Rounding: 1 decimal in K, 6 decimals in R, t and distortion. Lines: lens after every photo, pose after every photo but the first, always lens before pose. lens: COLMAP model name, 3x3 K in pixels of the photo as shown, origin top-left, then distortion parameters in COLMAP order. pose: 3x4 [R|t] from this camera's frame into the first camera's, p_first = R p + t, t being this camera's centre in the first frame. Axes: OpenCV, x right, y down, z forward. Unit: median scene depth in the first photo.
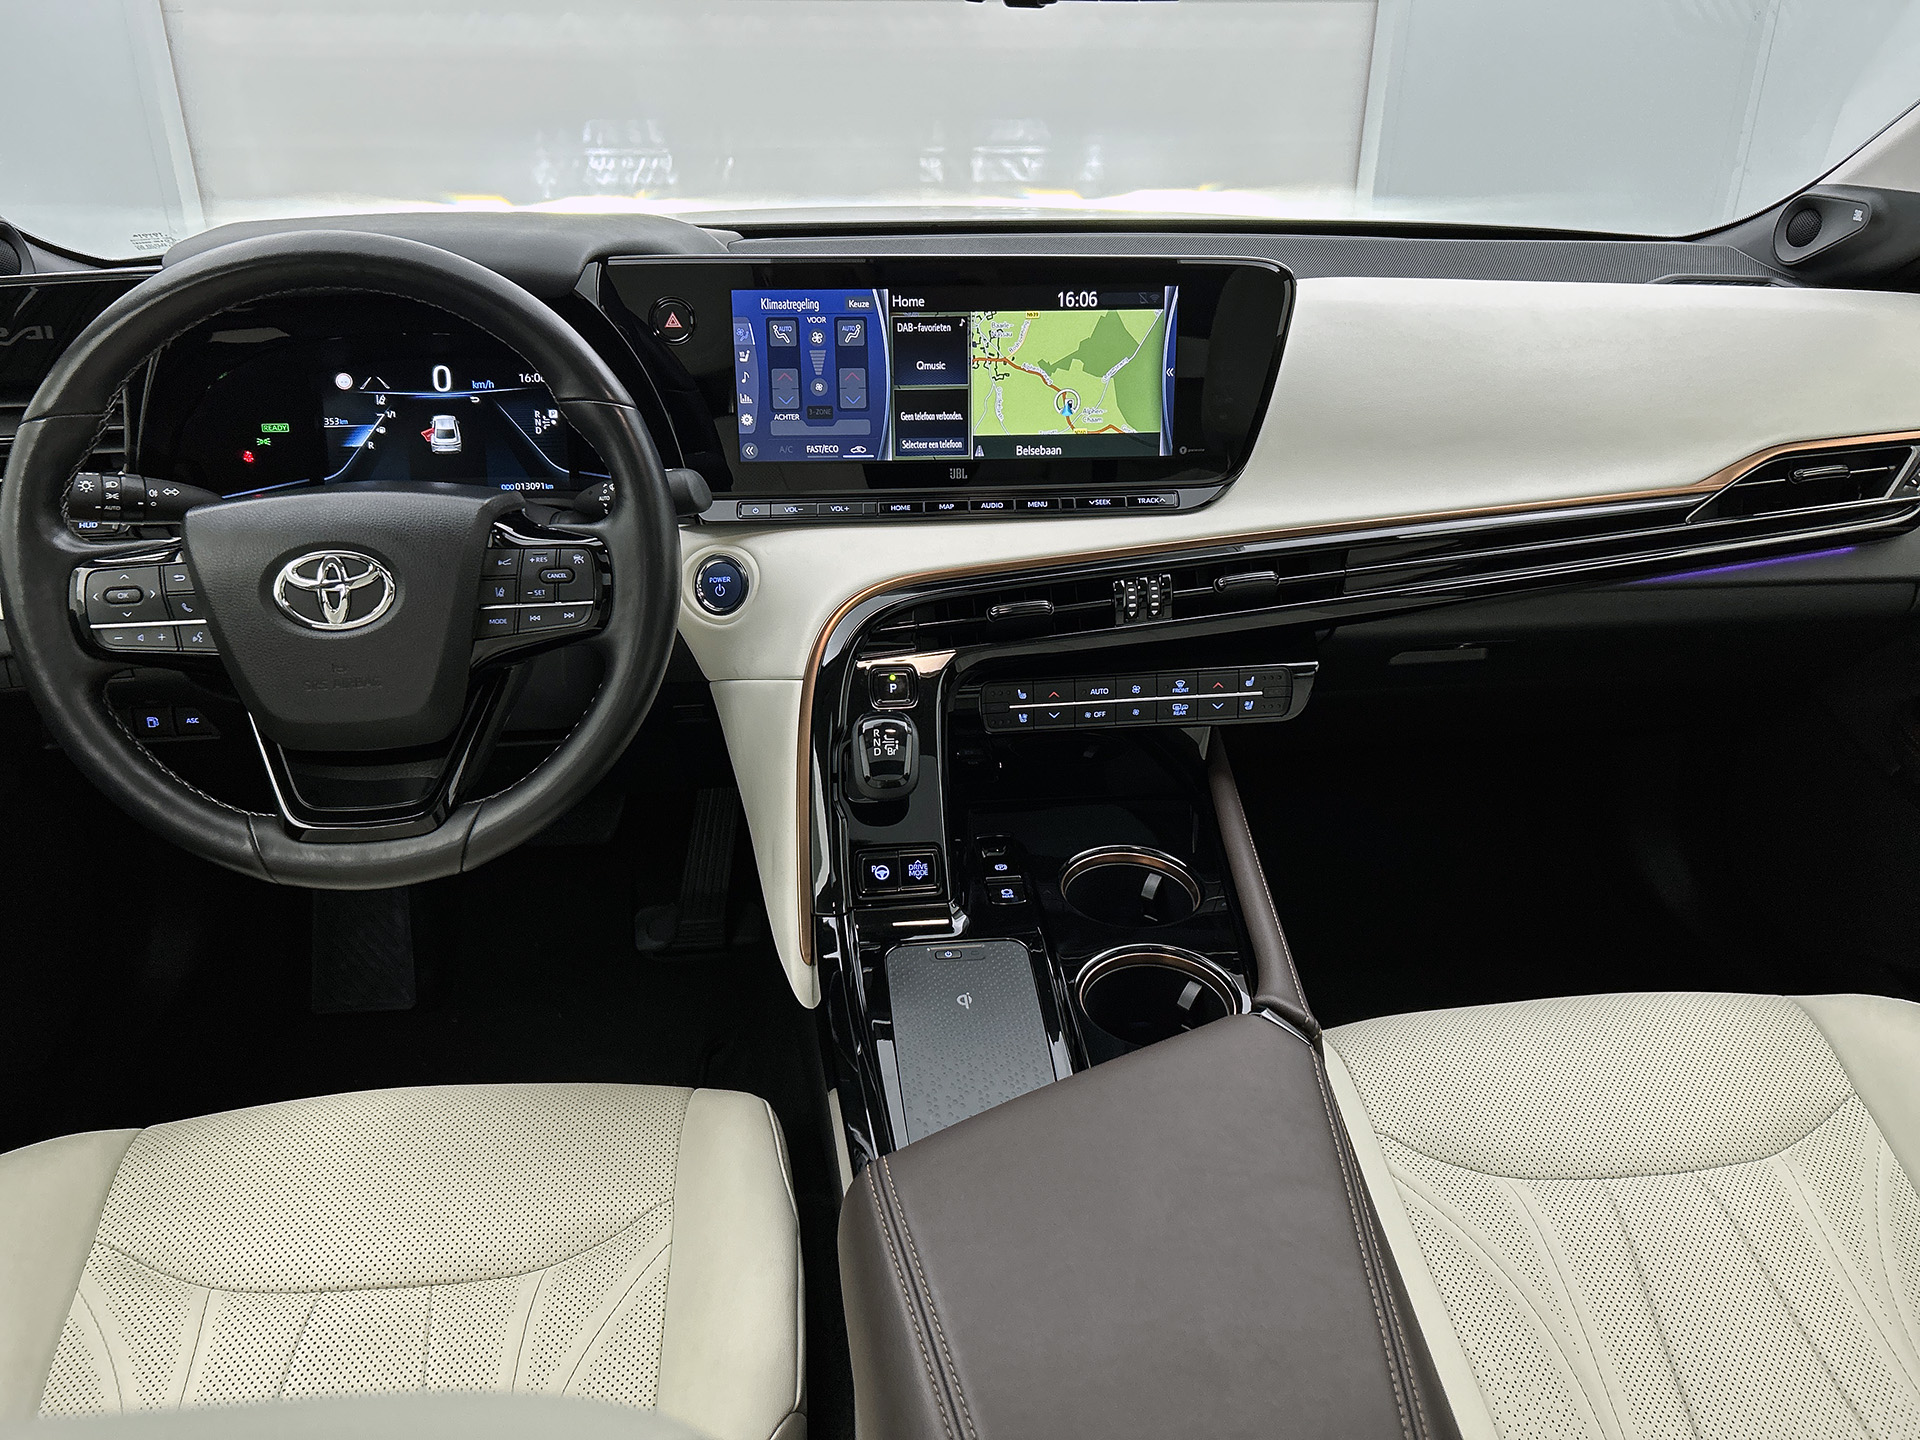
lens RADIAL K [[1475.5, 0, 953.1], [0, 1475.5, 718.7], [0, 0, 1]] dist [0.049090, -0.062323]
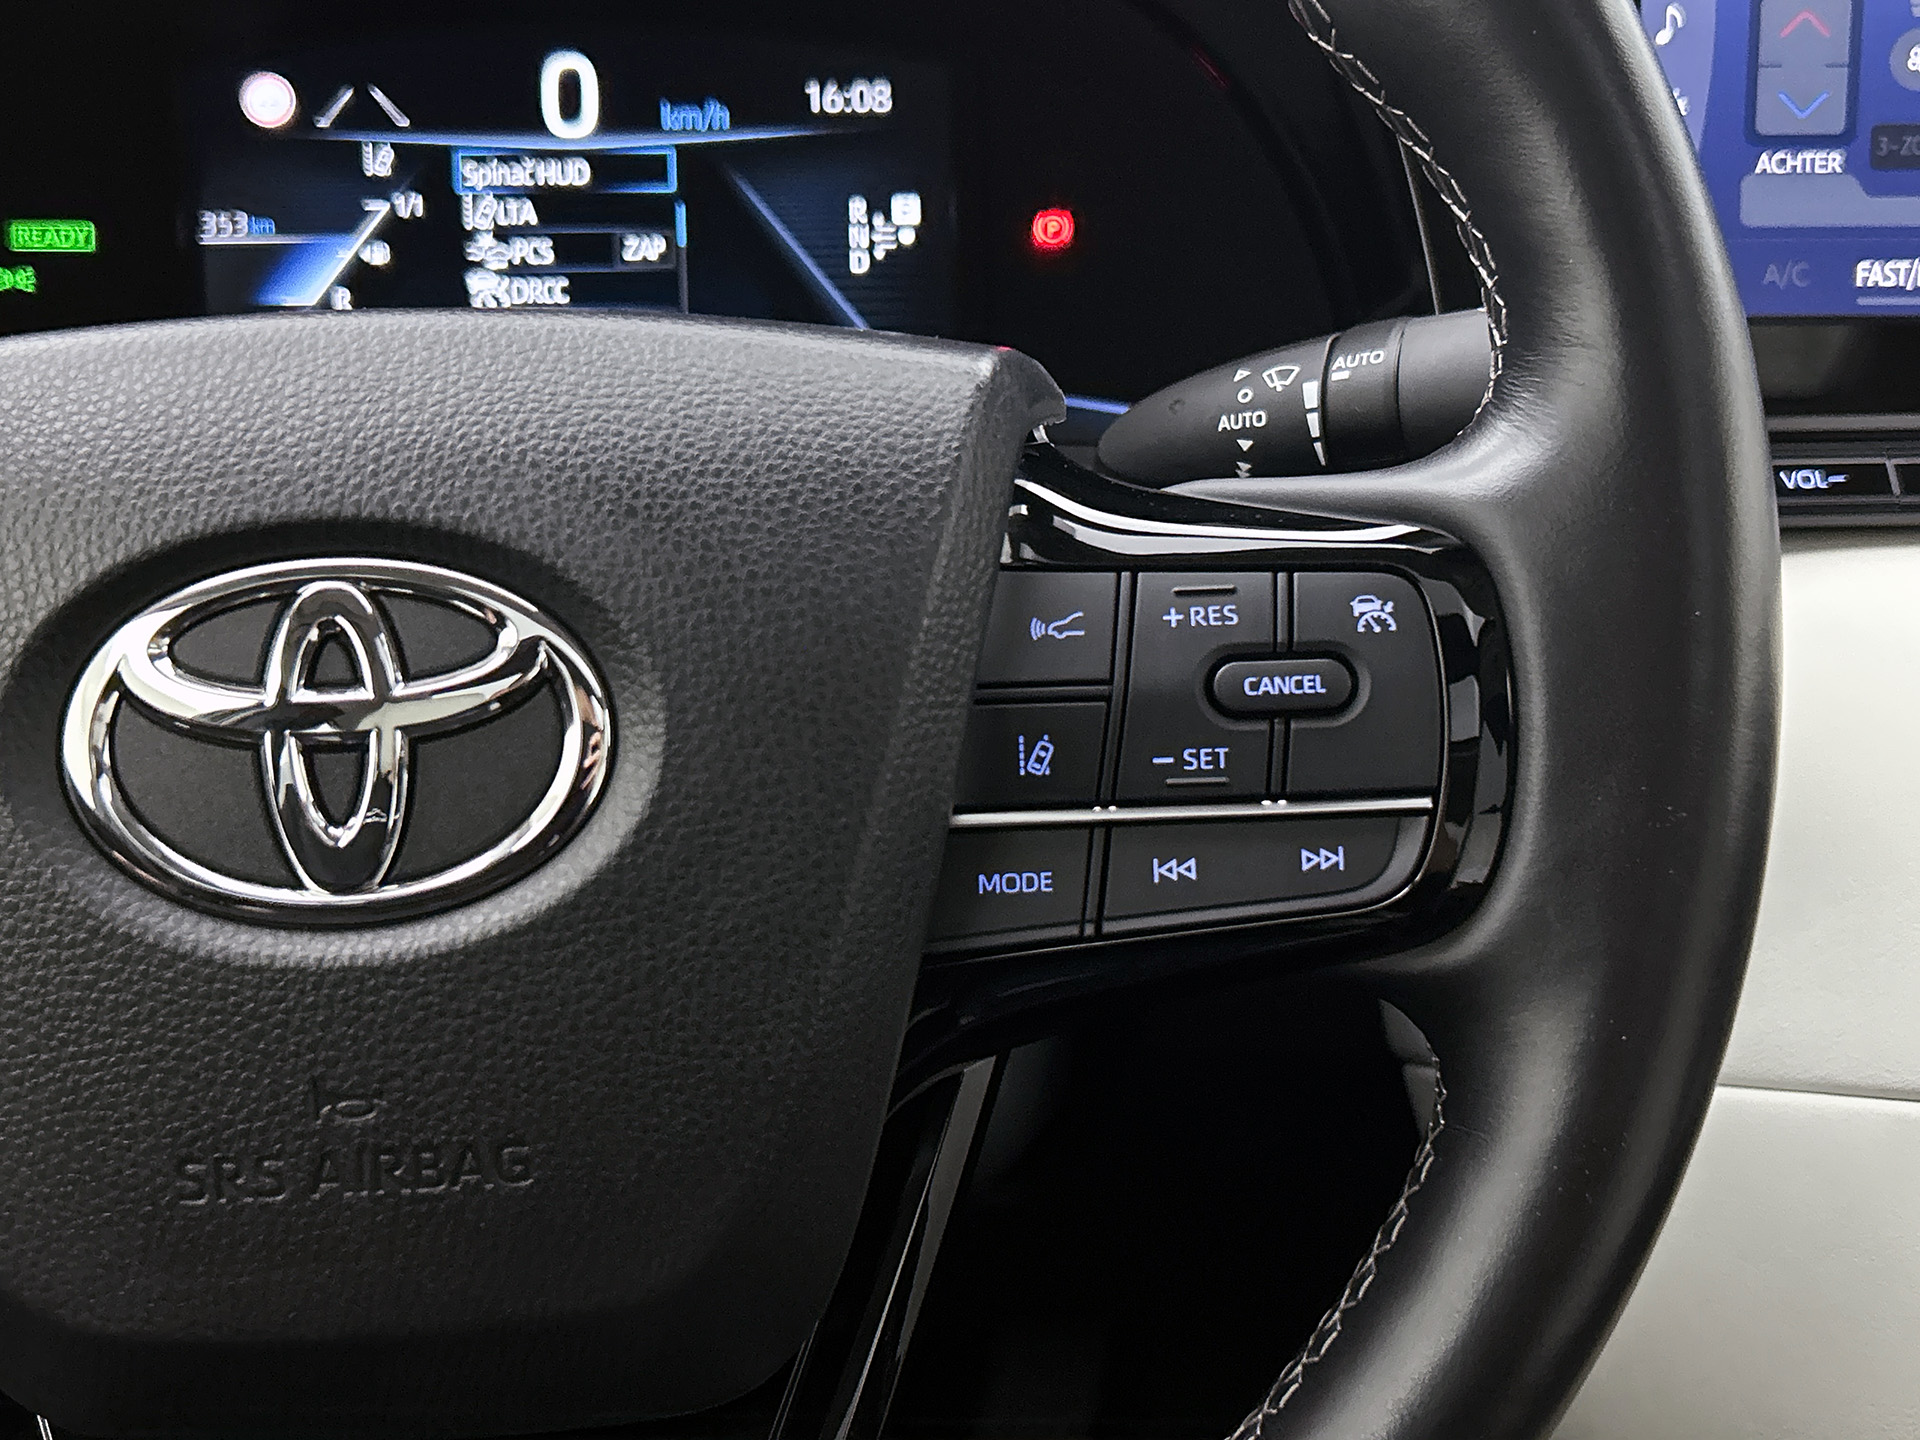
lens RADIAL K [[2327.4, 0, 962.8], [0, 2327.4, 734.1], [0, 0, 1]] dist [0.045874, 0.000000]
pose [[0.999689, 0.007209, -0.023884, -0.264702], [-0.009633, 0.994638, -0.102969, -0.044306], [0.023014, 0.103167, 0.994398, 0.552805]]
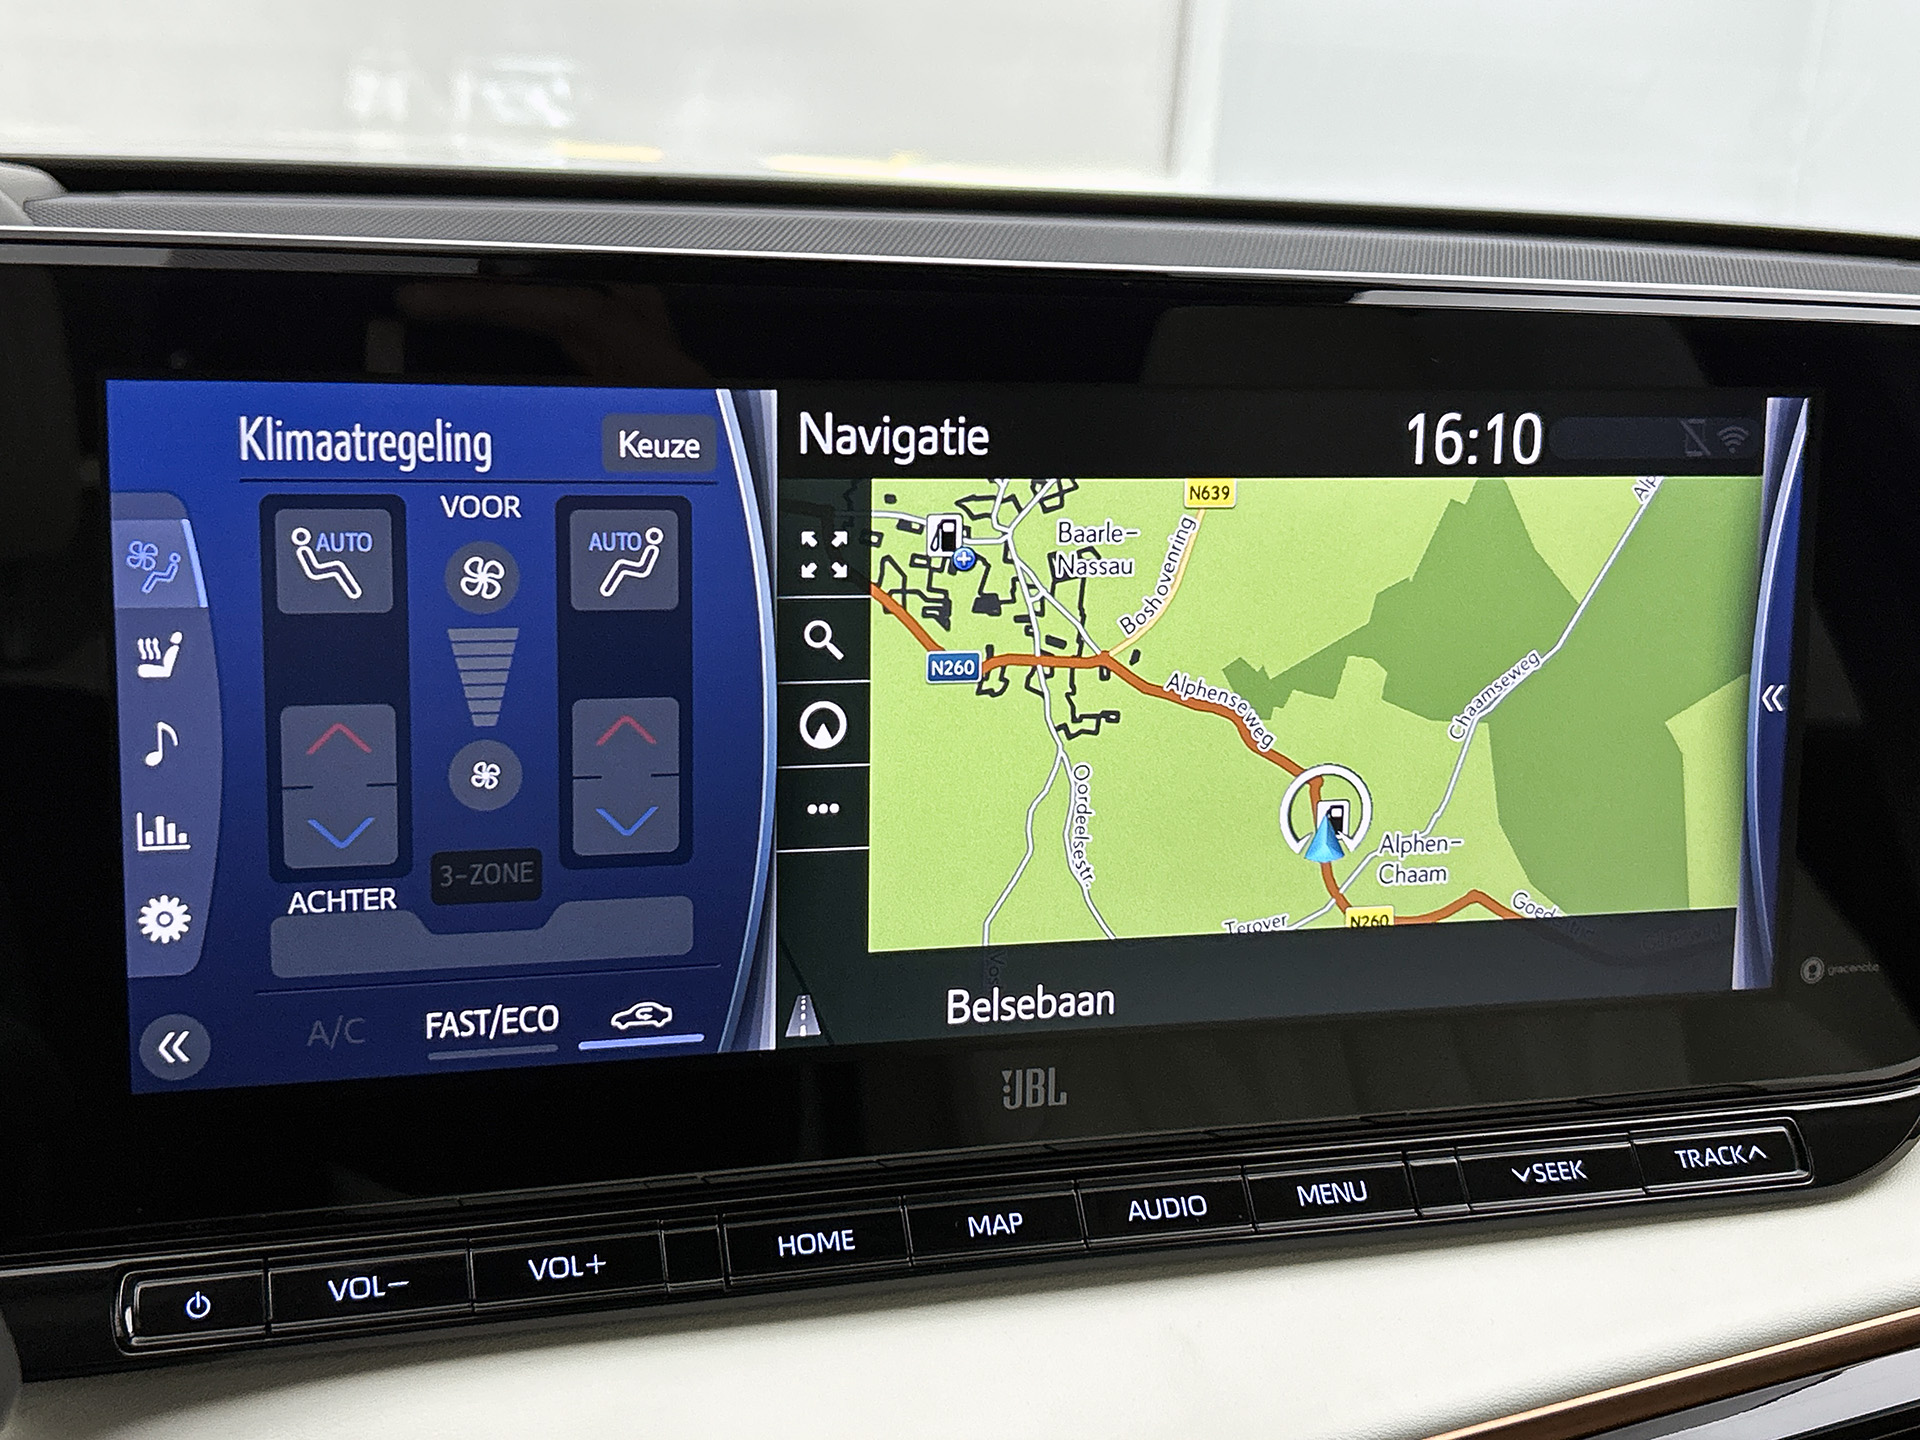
lens RADIAL K [[2459.2, 0, 1001.0], [0, 2459.2, 666.4], [0, 0, 1]] dist [0.025435, 0.000000]
pose [[0.970594, -0.006413, 0.240636, -0.105169], [0.039381, 0.990407, -0.132448, -0.185148], [-0.237478, 0.138029, 0.961536, 0.592983]]
